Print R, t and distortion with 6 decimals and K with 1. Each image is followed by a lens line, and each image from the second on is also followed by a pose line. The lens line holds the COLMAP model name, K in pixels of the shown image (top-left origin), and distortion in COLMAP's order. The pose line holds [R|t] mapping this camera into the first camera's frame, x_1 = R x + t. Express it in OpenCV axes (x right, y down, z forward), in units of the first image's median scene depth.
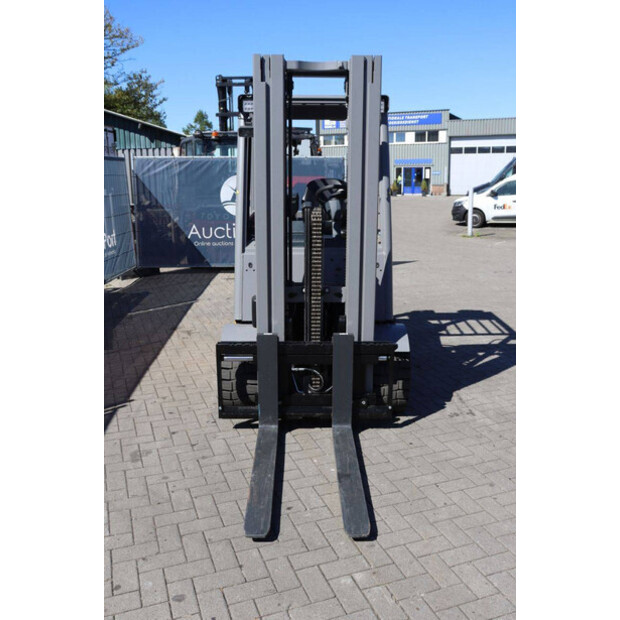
lens RADIAL K [[585.6, 0, 315.7], [0, 585.6, 307.7], [0, 0, 1]] dist [-0.081369, 0.000000]
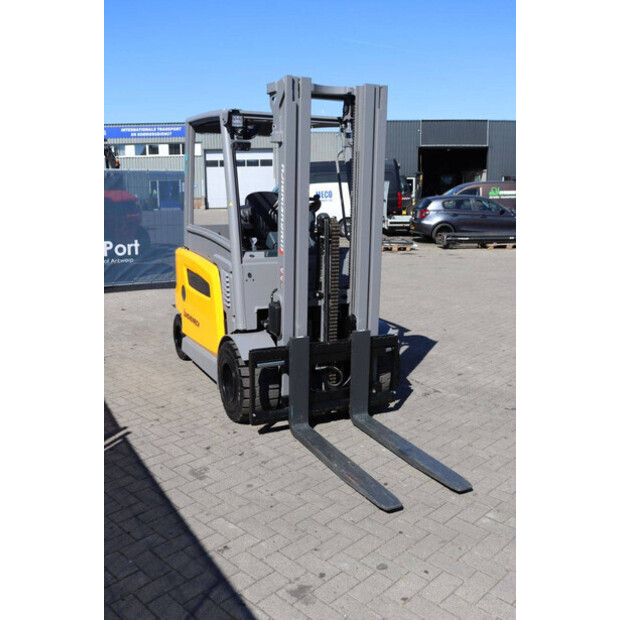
lens RADIAL K [[602.5, 0, 314.0], [0, 602.5, 310.9], [0, 0, 1]] dist [-0.082839, 0.000000]
pose [[0.908938, -0.078511, 0.409473, -0.447468], [0.087561, 0.996153, -0.003367, 0.003019], [-0.407633, 0.038914, 0.912316, -0.008154]]
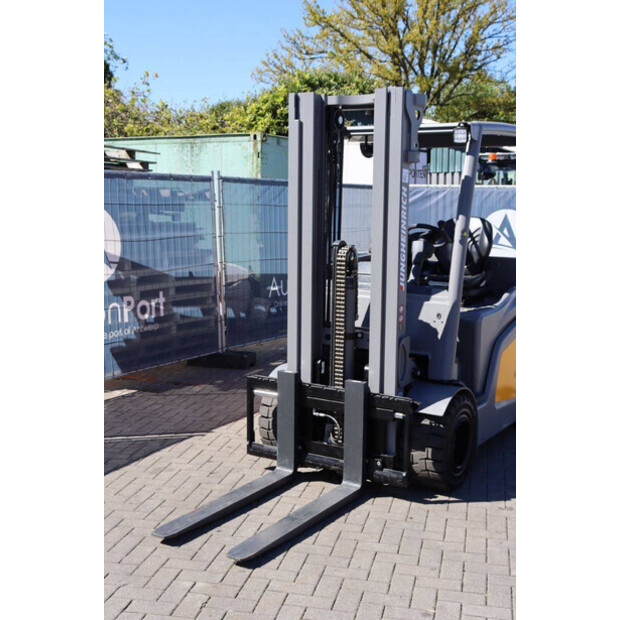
lens RADIAL K [[827.8, 0, 312.0], [0, 827.8, 312.2], [0, 0, 1]] dist [0.030267, 0.000000]
pose [[0.849330, 0.084140, -0.521113, 0.593006], [-0.134175, 0.989202, -0.058965, 0.020512], [0.510524, 0.120001, 0.851449, -0.150722]]
